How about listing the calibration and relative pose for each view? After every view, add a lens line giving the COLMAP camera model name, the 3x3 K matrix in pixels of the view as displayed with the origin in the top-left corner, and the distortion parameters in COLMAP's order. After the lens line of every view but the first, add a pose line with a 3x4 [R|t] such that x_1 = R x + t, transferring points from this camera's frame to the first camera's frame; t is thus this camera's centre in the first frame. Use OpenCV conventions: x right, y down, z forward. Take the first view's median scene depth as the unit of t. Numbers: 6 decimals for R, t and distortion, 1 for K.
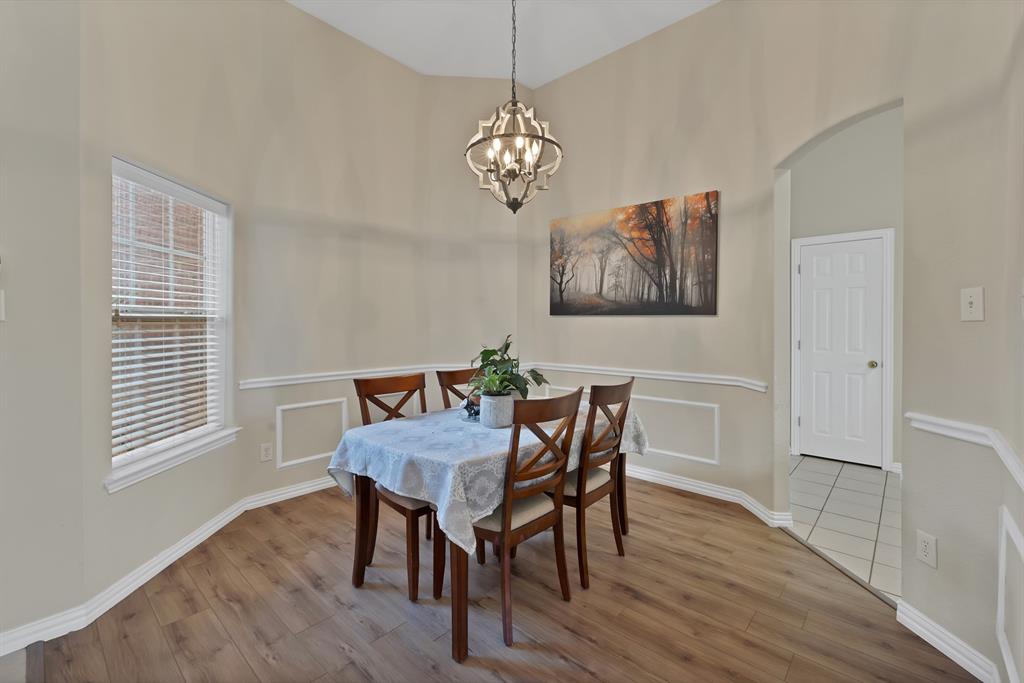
lens RADIAL K [[452.9, 0, 524.2], [0, 452.9, 326.5], [0, 0, 1]] dist [-0.001691, 0.000038]
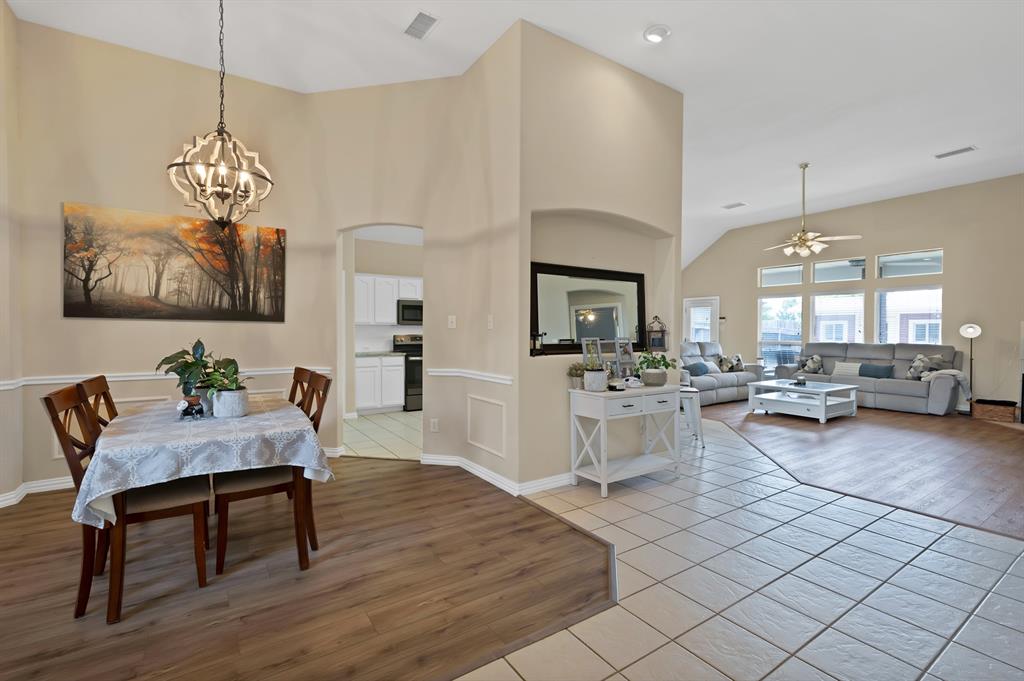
lens RADIAL K [[436.0, 0, 500.3], [0, 436.0, 336.5], [0, 0, 1]] dist [0.001705, 0.000196]
pose [[0.268387, -0.011593, 0.963241, -0.594063], [0.001018, 0.999930, 0.011751, 0.002163], [-0.963311, -0.002173, 0.268380, 0.032775]]
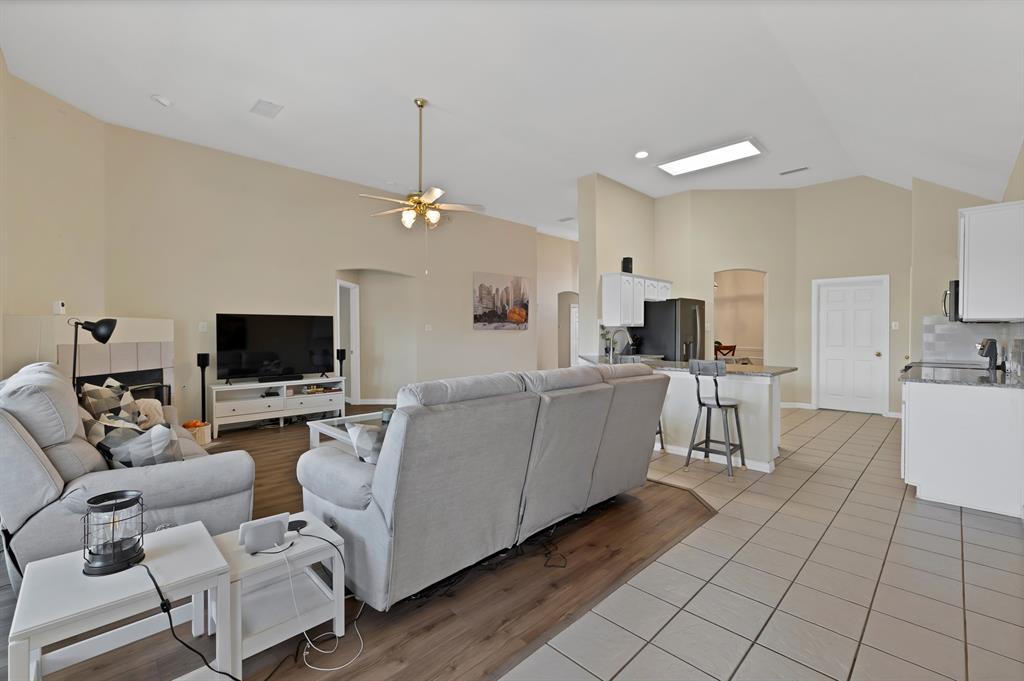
lens RADIAL K [[439.6, 0, 513.1], [0, 439.6, 336.1], [0, 0, 1]] dist [-0.000956, -0.000046]
pose [[-0.042358, 0.010286, -0.999050, 2.496982], [-0.000593, 0.999947, 0.010320, 0.000312], [0.999102, 0.001030, -0.042350, -0.327385]]
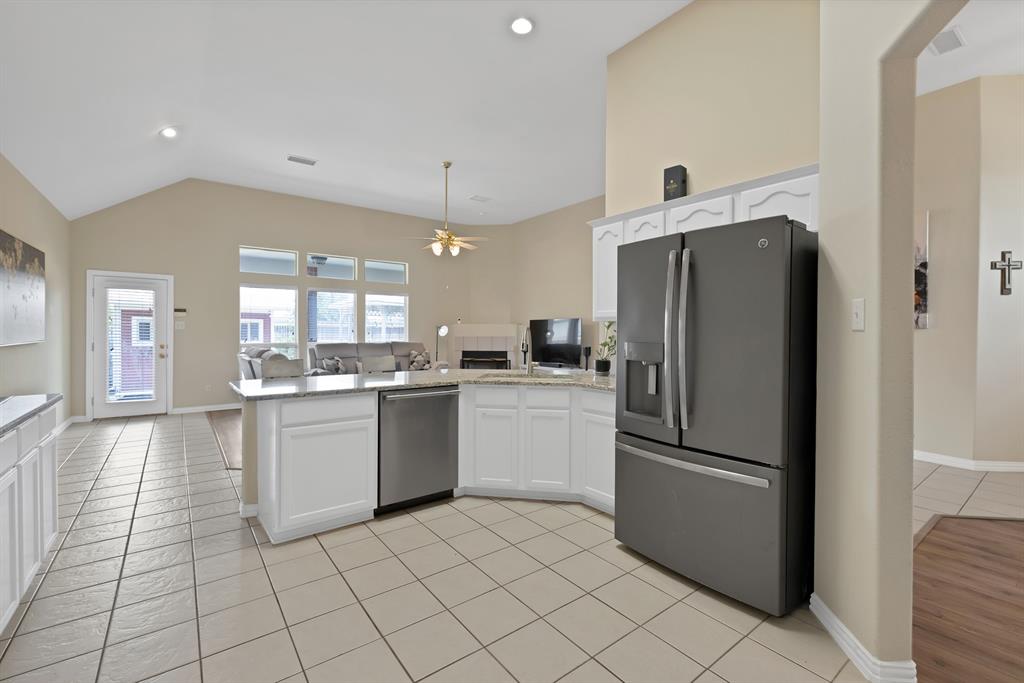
lens RADIAL K [[457.2, 0, 517.6], [0, 457.2, 335.2], [0, 0, 1]] dist [-0.000043, 0.000037]
pose [[-0.985124, -0.004703, 0.171780, 0.746034], [-0.003162, 0.999952, 0.009246, 0.000854], [-0.171816, 0.008566, -0.985092, 1.023621]]
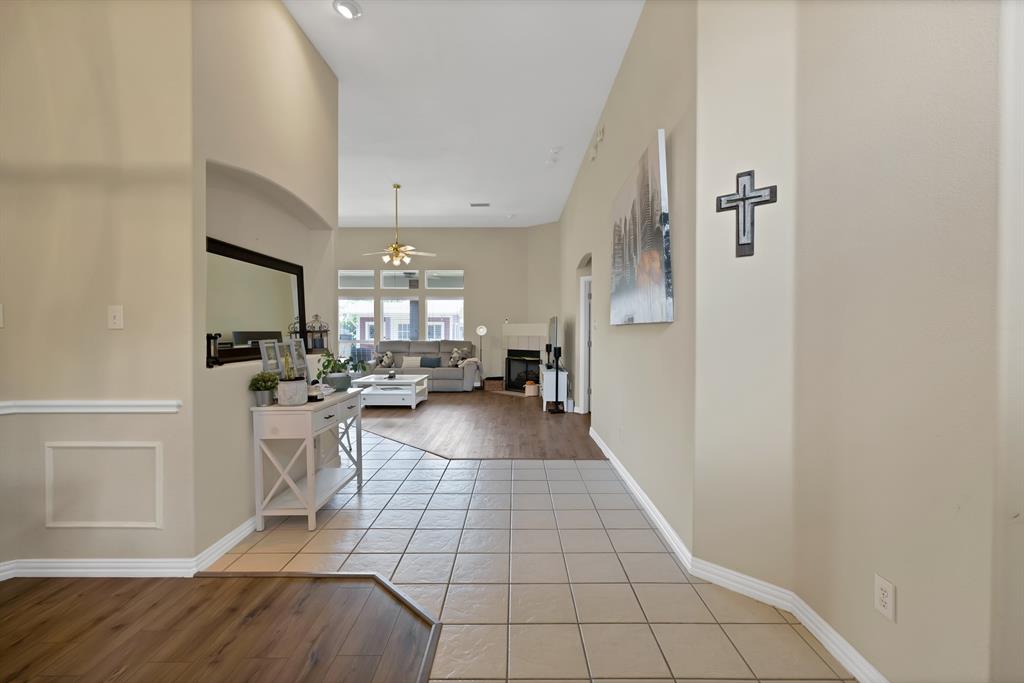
lens RADIAL K [[457.4, 0, 496.0], [0, 457.4, 336.0], [0, 0, 1]] dist [-0.000358, -0.000094]
pose [[-0.647084, -0.007857, 0.762378, -0.477969], [0.002534, 0.999919, 0.012456, 0.000855], [-0.762415, 0.009992, -0.647012, 0.329634]]
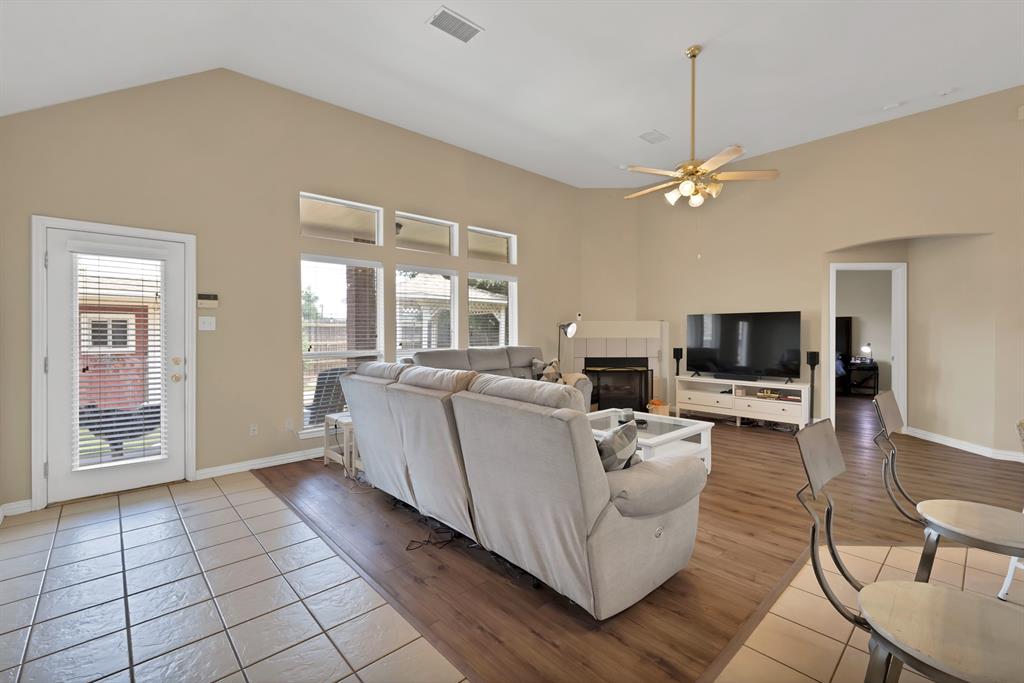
lens RADIAL K [[446.1, 0, 515.4], [0, 446.1, 333.5], [0, 0, 1]] dist [-0.001334, -0.000103]
pose [[-0.997099, 0.001337, 0.076101, 1.627989], [0.001967, 0.999964, 0.008205, -0.000800], [-0.076088, 0.008331, -0.997066, 0.405176]]
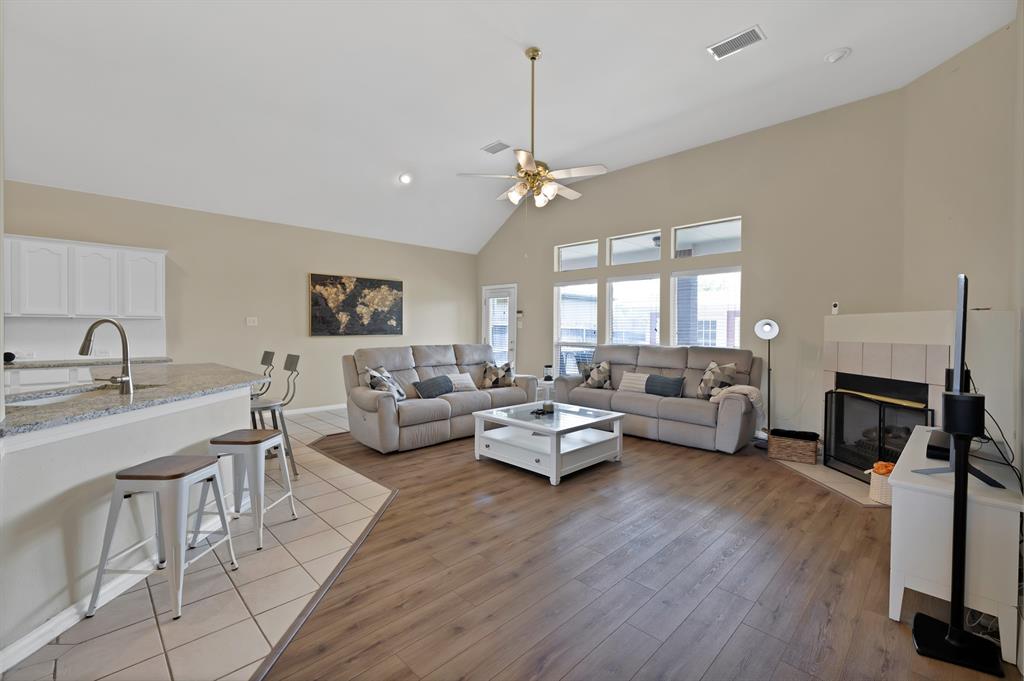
lens RADIAL K [[434.7, 0, 511.4], [0, 434.7, 331.7], [0, 0, 1]] dist [-0.000788, -0.000388]
pose [[0.042850, -0.005133, 0.999068, 0.327253], [-0.002267, 0.999984, 0.005235, 0.003232], [-0.999079, -0.002490, 0.042837, -0.631939]]
